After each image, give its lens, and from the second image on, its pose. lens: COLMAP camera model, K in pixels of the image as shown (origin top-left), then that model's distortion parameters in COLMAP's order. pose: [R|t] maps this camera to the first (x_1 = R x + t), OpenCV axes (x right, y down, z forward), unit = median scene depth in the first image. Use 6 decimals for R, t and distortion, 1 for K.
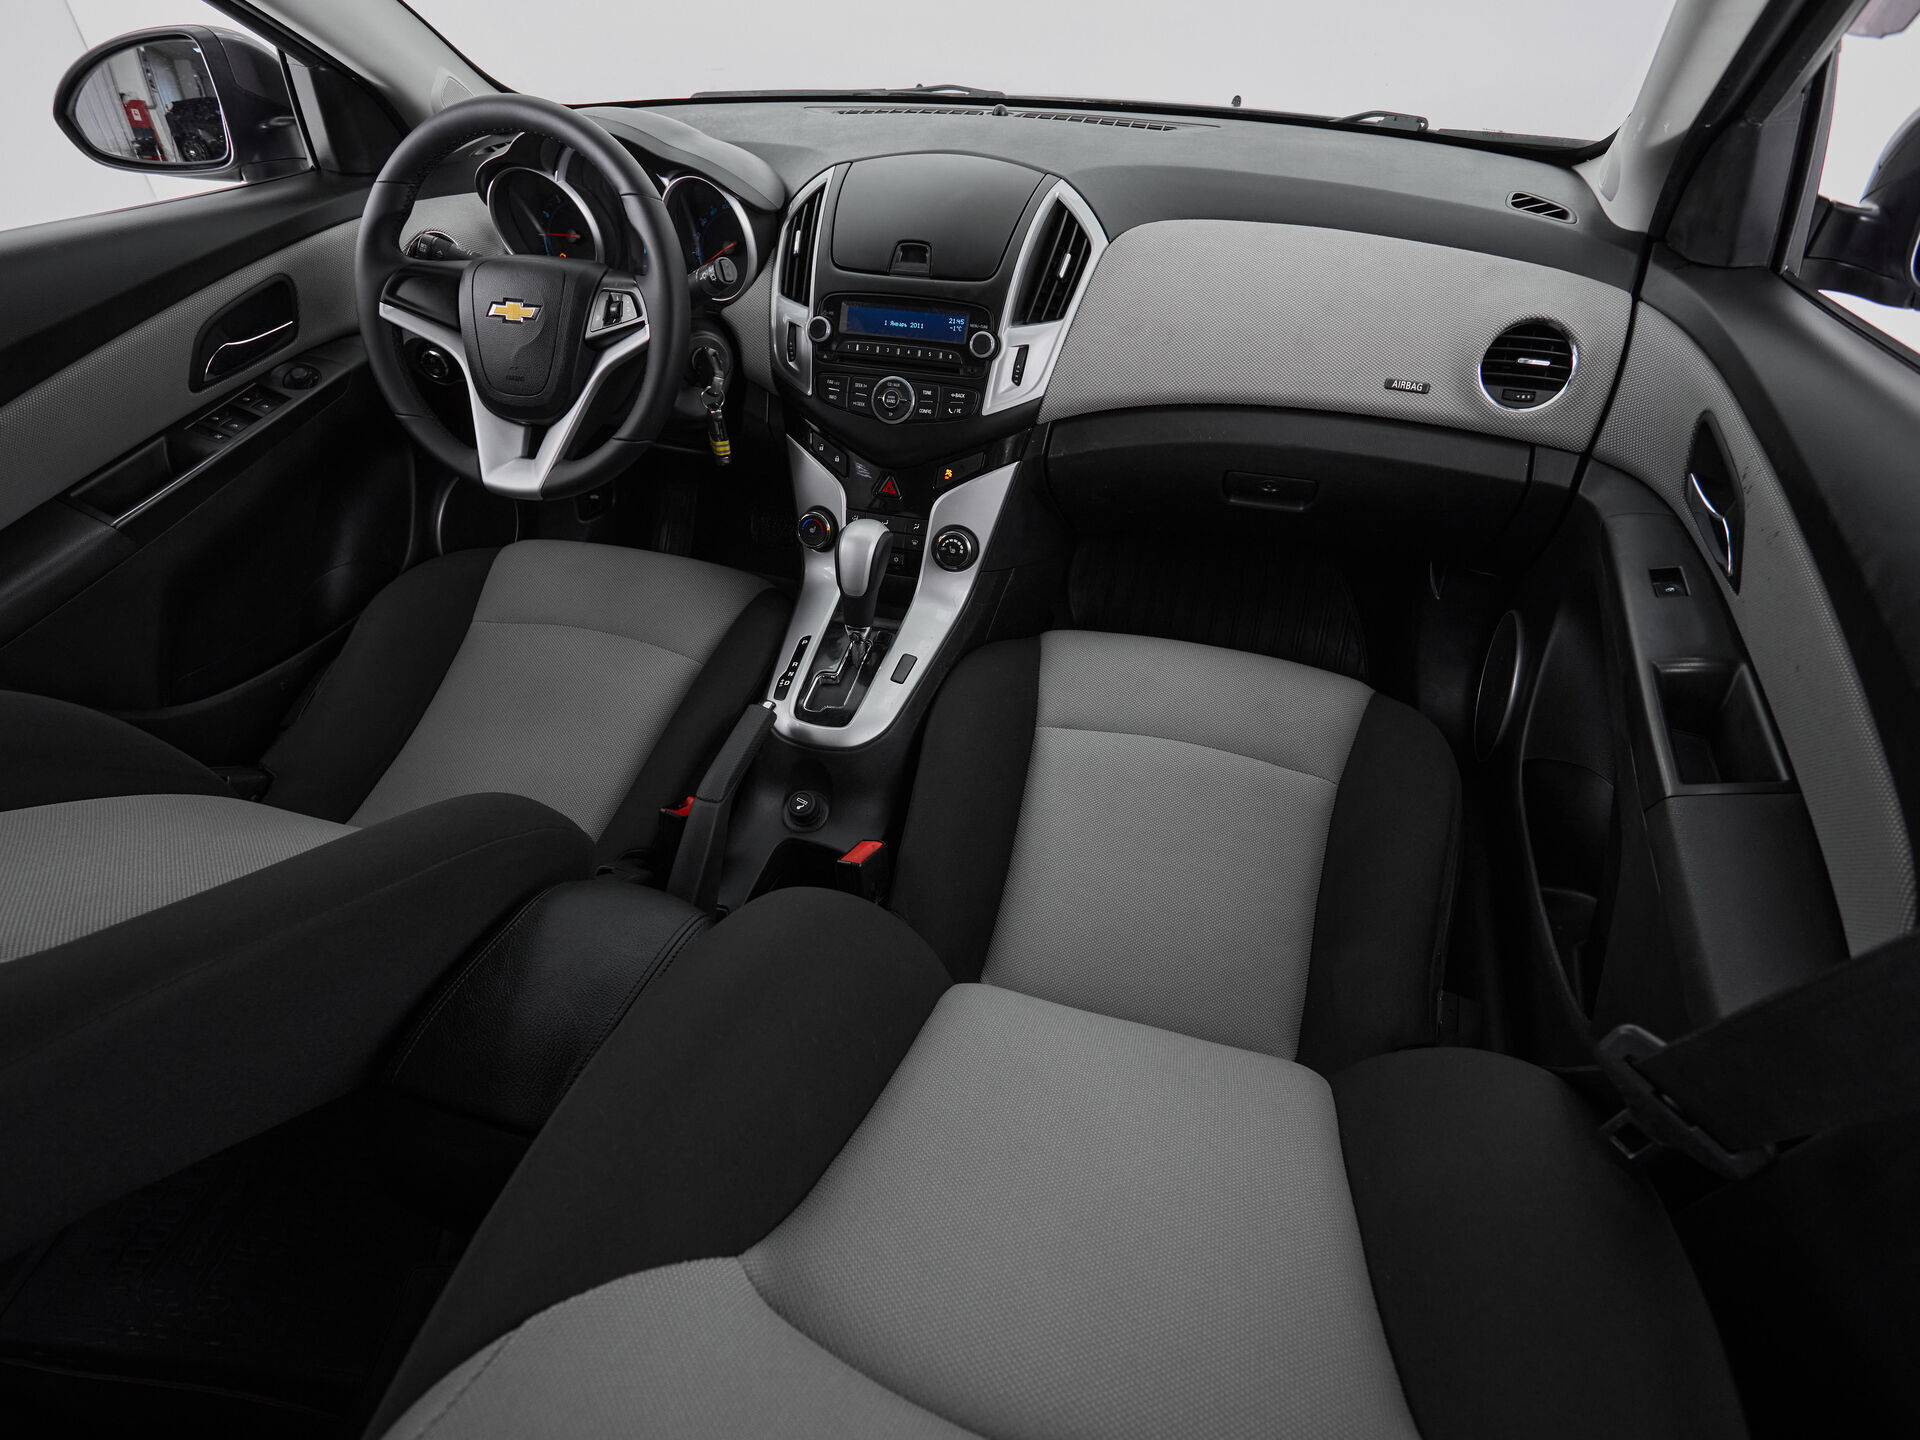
lens RADIAL K [[1025.1, 0, 959.6], [0, 1025.1, 722.1], [0, 0, 1]] dist [-0.001540, -0.002060]
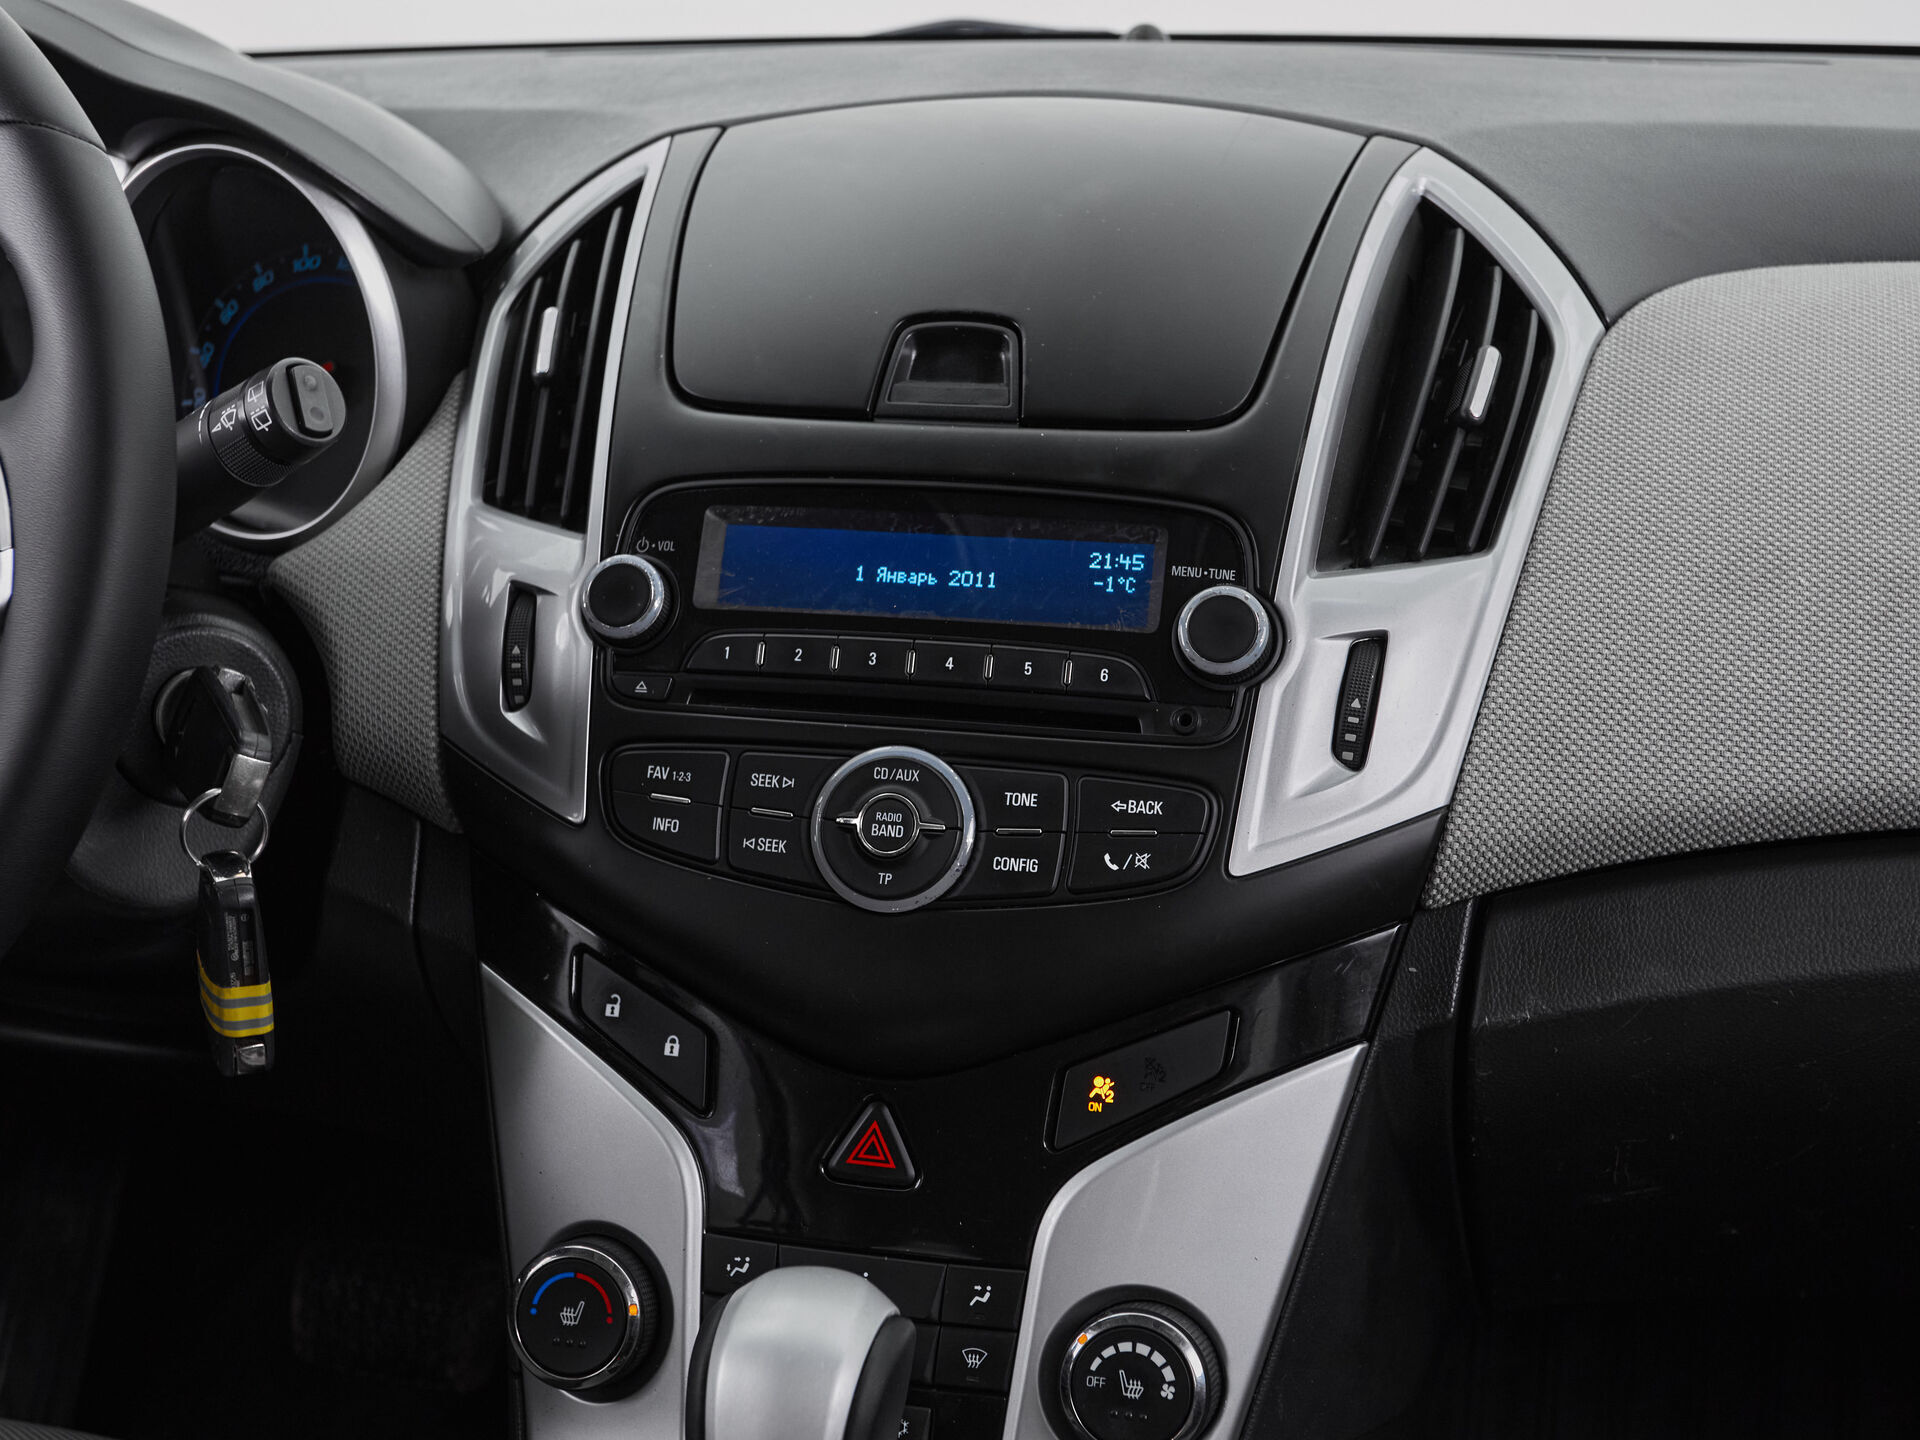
lens RADIAL K [[2669.4, 0, 880.6], [0, 2669.4, 729.9], [0, 0, 1]] dist [0.018698, 0.000000]
pose [[0.999294, -0.008989, 0.036466, -0.093414], [0.022379, 0.922259, -0.385924, -0.064569], [-0.030162, 0.386467, 0.921810, 0.334616]]
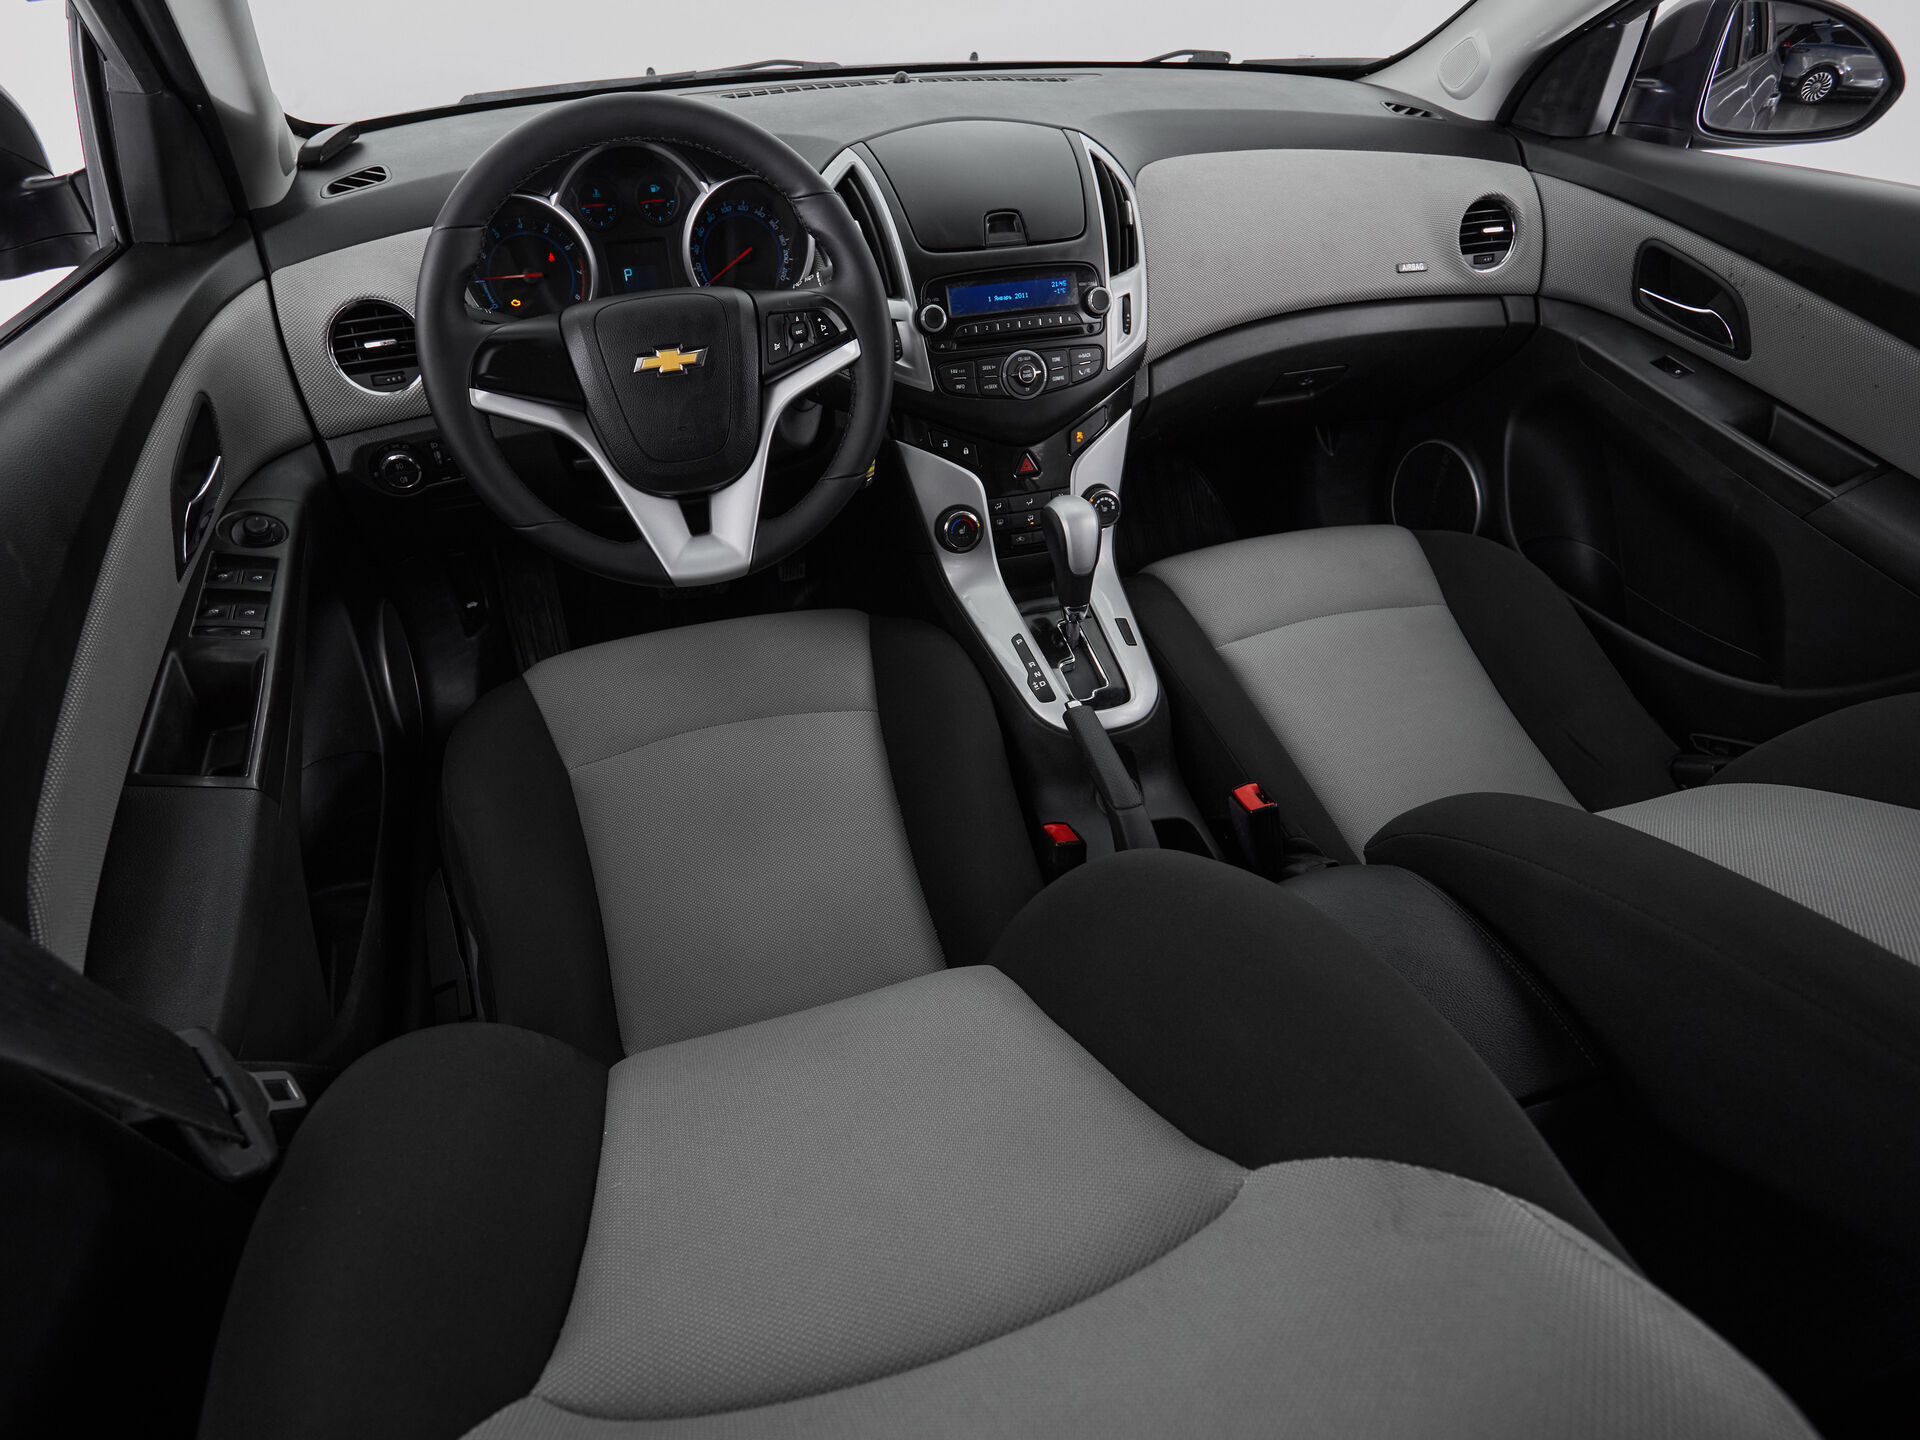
lens RADIAL K [[1025.1, 0, 898.4], [0, 1025.1, 714.1], [0, 0, 1]] dist [-0.001540, -0.002060]
pose [[0.835580, -0.348610, 0.424591, -0.684592], [0.345739, 0.934315, 0.086716, -0.138939], [-0.426932, 0.074339, 0.901223, 0.199981]]
